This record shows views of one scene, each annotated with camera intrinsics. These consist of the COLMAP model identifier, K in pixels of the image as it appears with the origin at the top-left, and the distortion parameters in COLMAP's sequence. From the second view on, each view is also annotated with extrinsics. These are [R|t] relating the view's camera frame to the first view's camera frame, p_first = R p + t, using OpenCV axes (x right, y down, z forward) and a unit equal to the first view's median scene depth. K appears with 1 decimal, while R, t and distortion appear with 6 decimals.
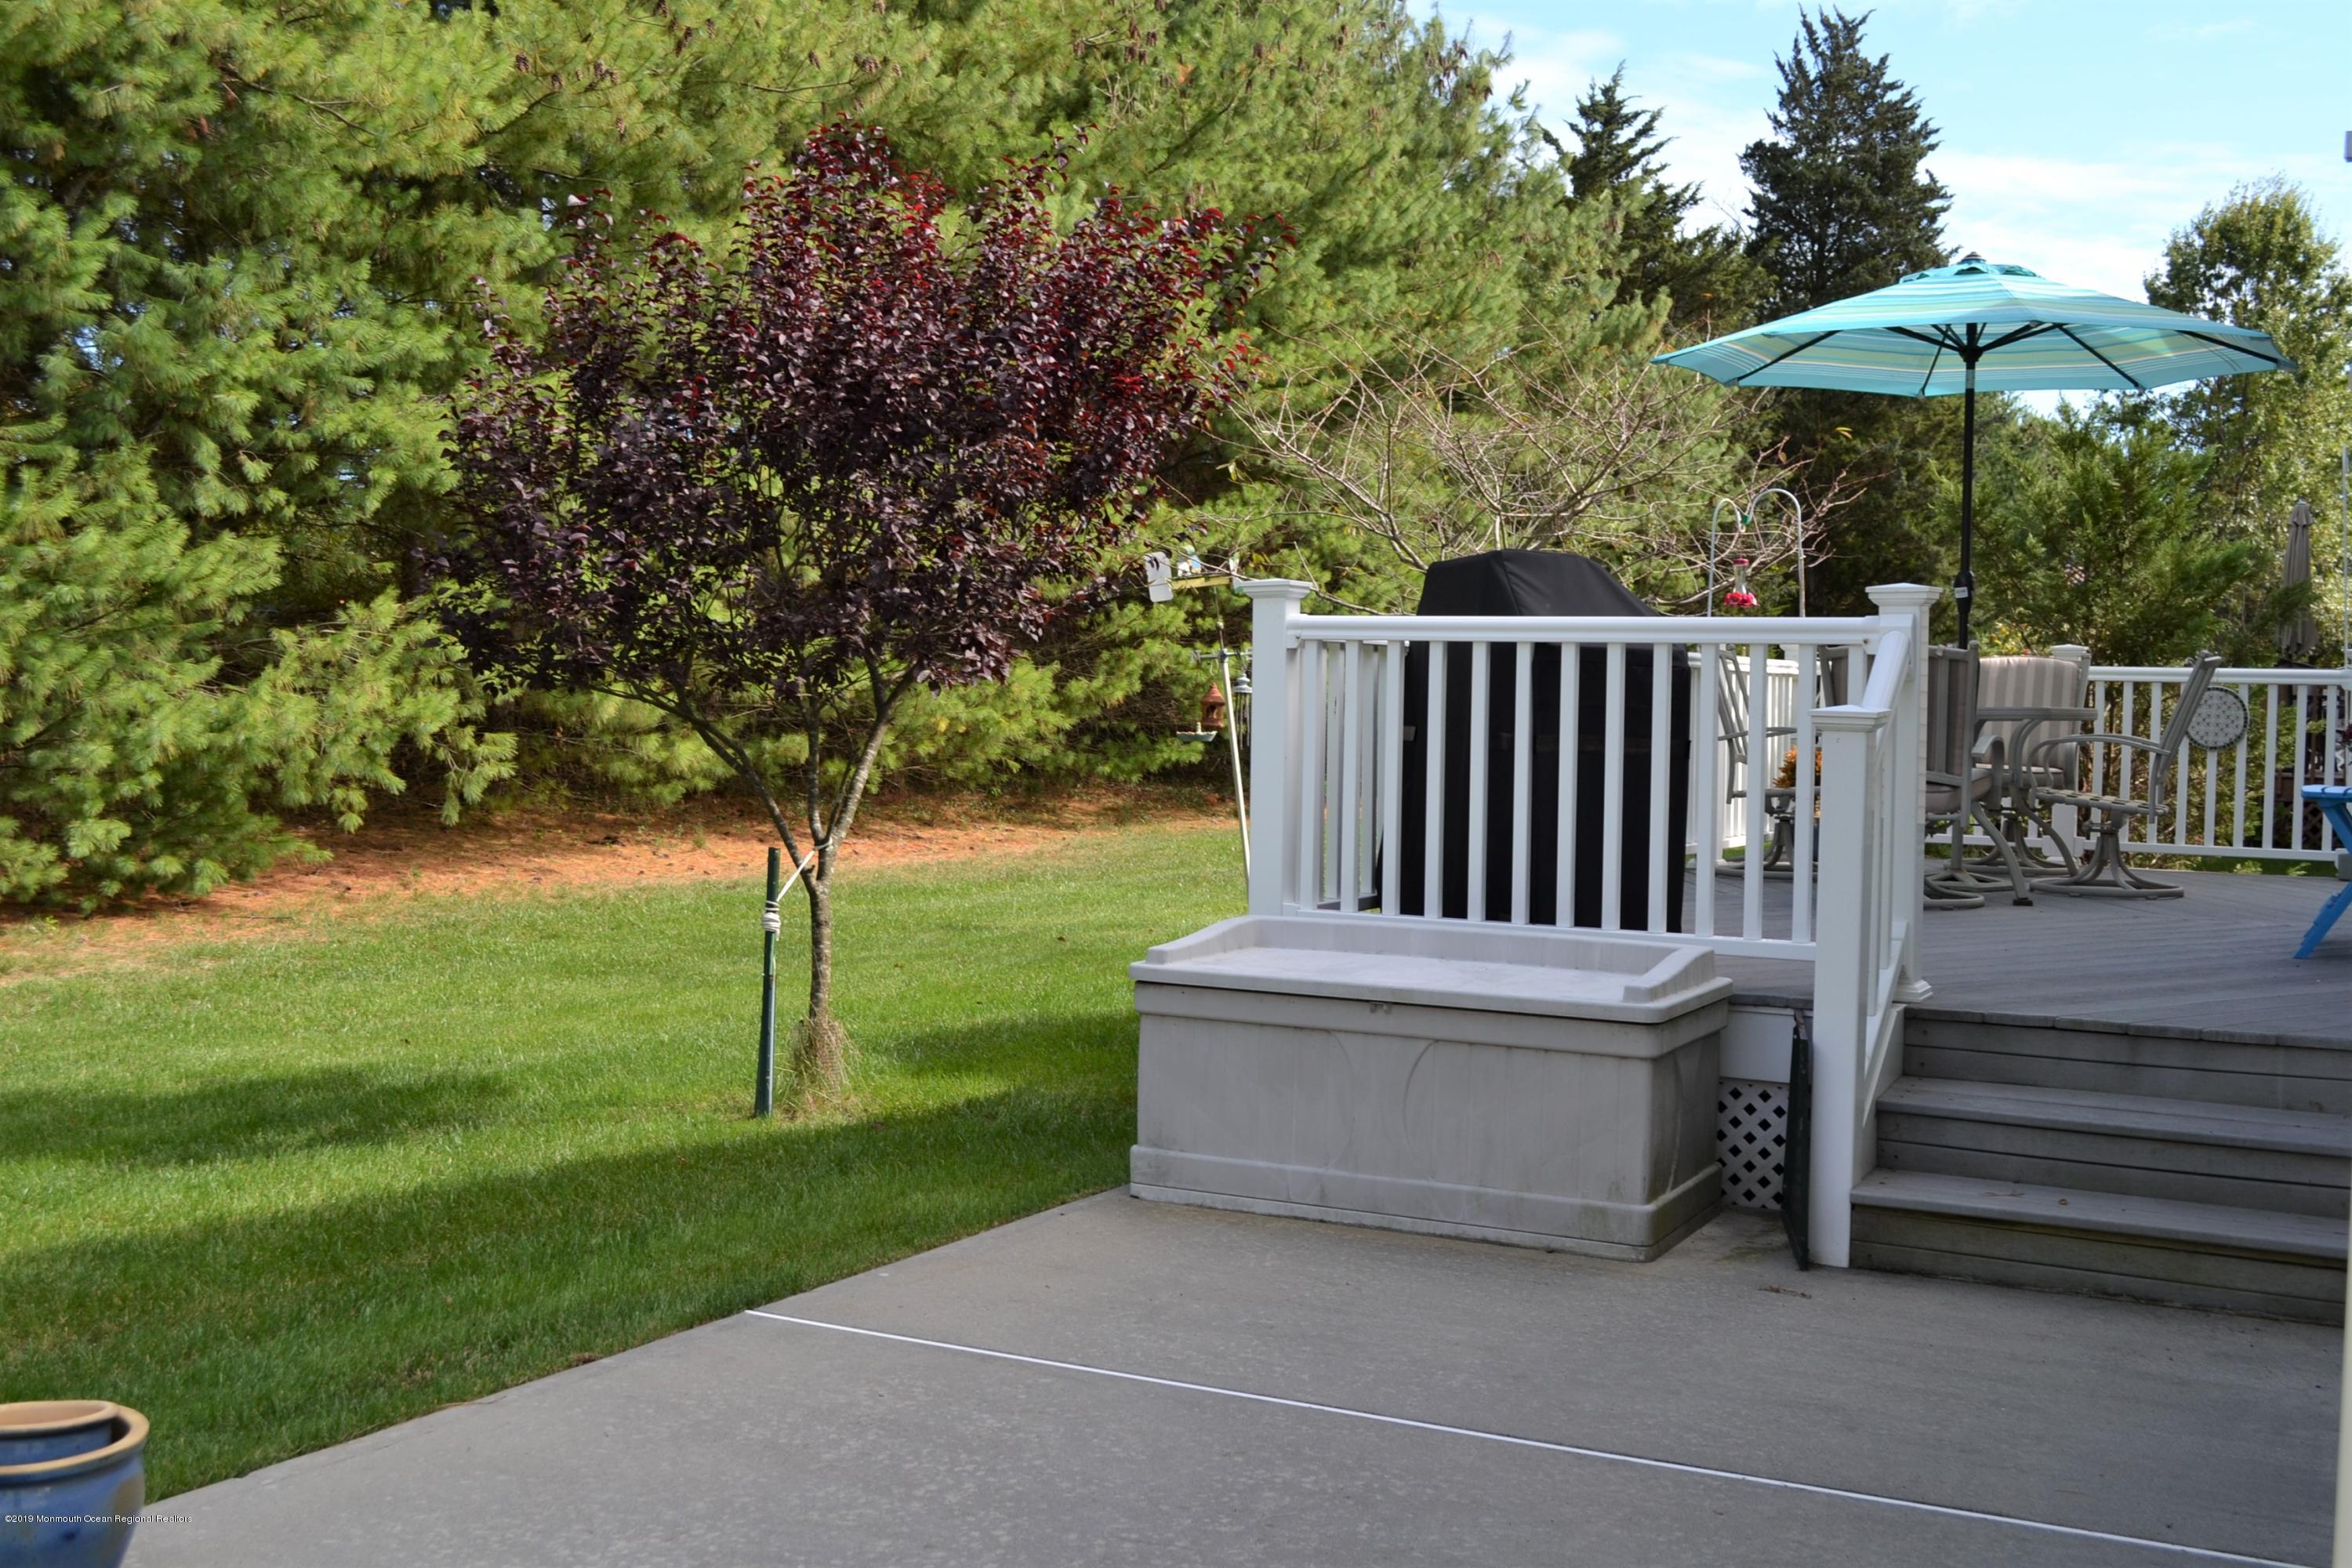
lens RADIAL K [[2475.4, 0, 1176.0], [0, 2475.4, 784.0], [0, 0, 1]] dist [-0.057739, 0.024935]
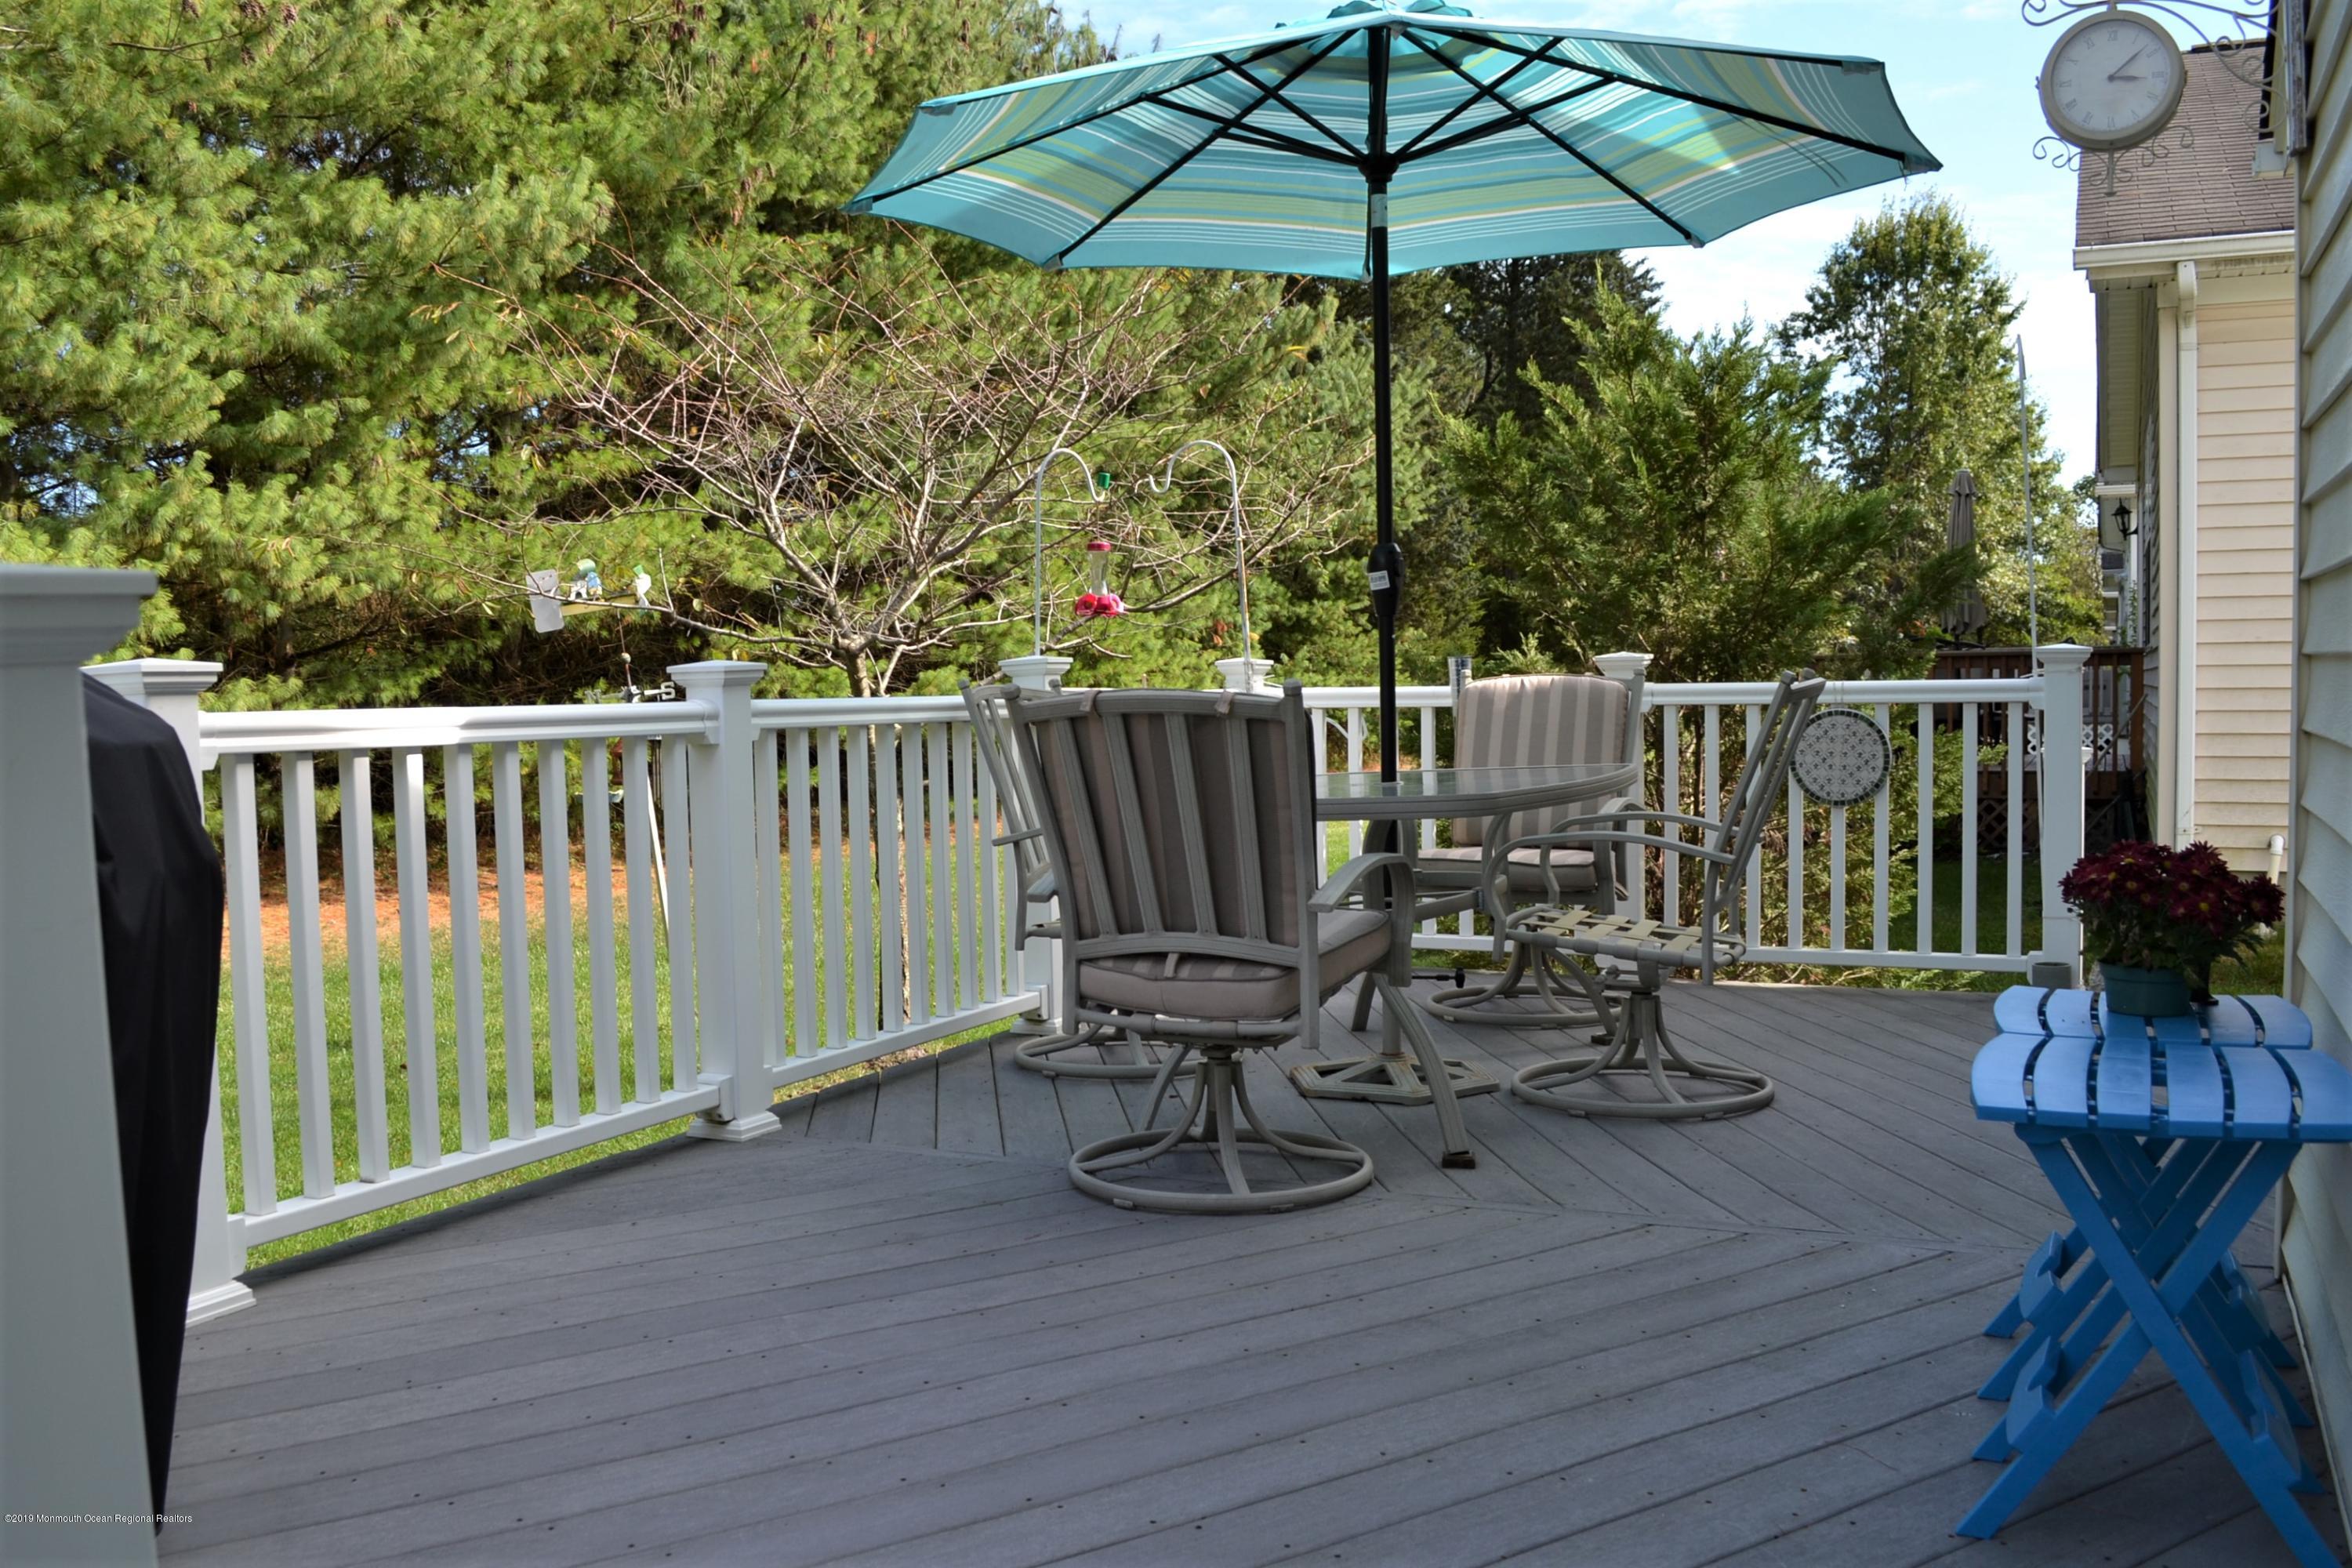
lens RADIAL K [[1893.7, 0, 1167.8], [0, 1893.7, 784.1], [0, 0, 1]] dist [-0.072184, -0.006465]
pose [[0.998923, -0.040784, 0.022114, 0.210281], [0.040367, 0.999004, 0.019000, -0.033097], [-0.022867, -0.018087, 0.999575, 0.453407]]
